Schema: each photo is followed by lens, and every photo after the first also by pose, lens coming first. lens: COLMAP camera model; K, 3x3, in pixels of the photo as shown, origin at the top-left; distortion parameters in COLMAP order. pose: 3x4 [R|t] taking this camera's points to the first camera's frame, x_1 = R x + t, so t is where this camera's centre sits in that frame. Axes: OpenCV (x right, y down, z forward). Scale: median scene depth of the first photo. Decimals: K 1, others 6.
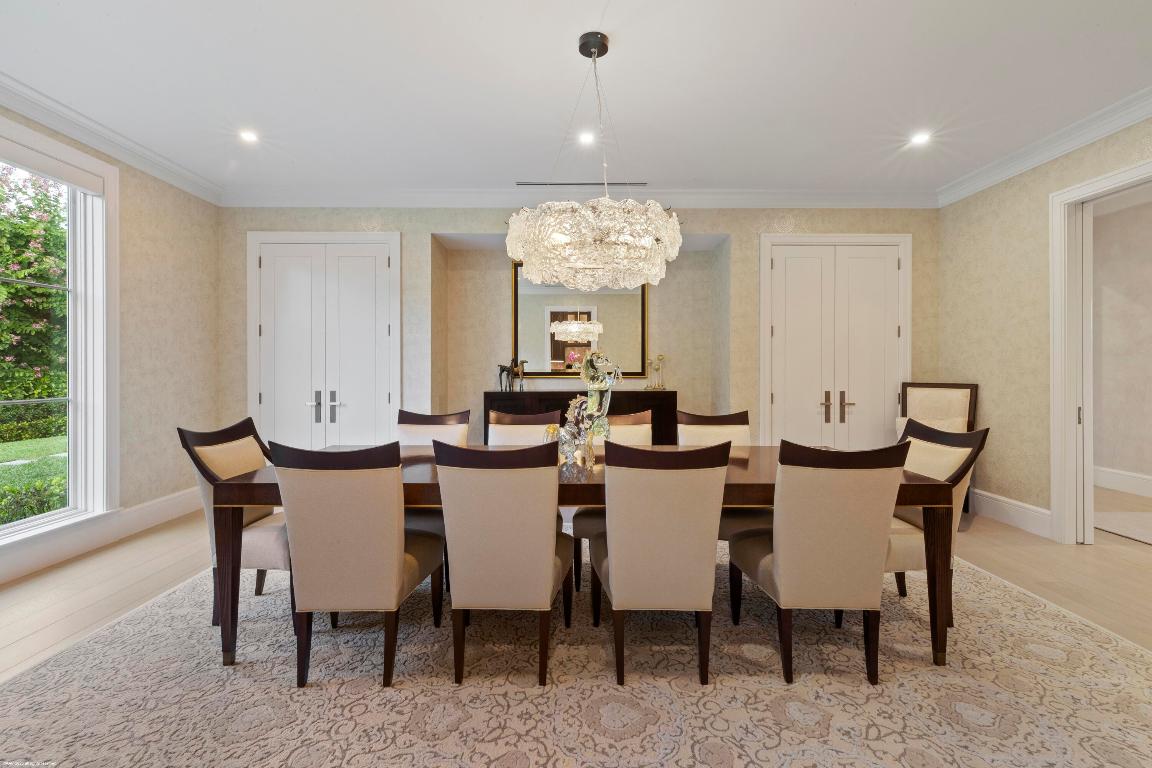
lens RADIAL K [[524.4, 0, 576.0], [0, 524.4, 384.0], [0, 0, 1]] dist [-0.000808, -0.000208]
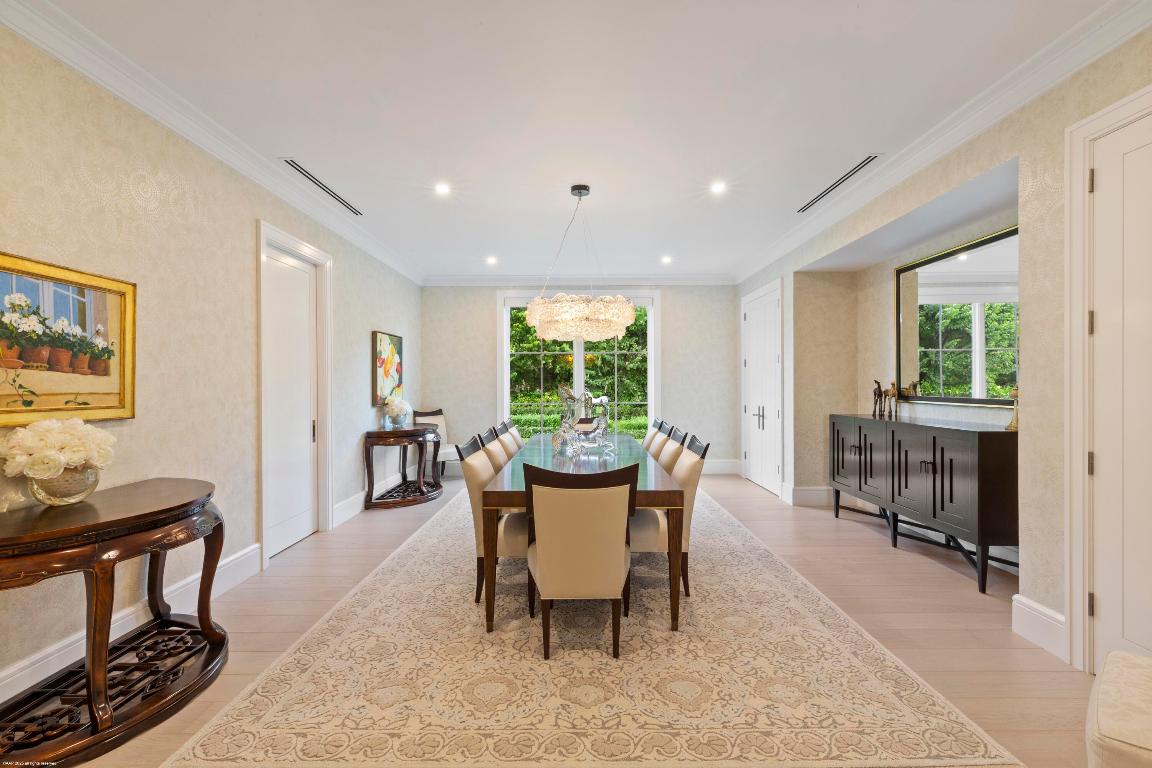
lens RADIAL K [[524.4, 0, 576.0], [0, 524.4, 384.0], [0, 0, 1]] dist [-0.000808, -0.000208]
pose [[-0.012339, 0.001958, -0.999922, 0.967320], [-0.016643, 0.999859, 0.002163, -0.040612], [0.999785, 0.016668, -0.012305, 0.592165]]
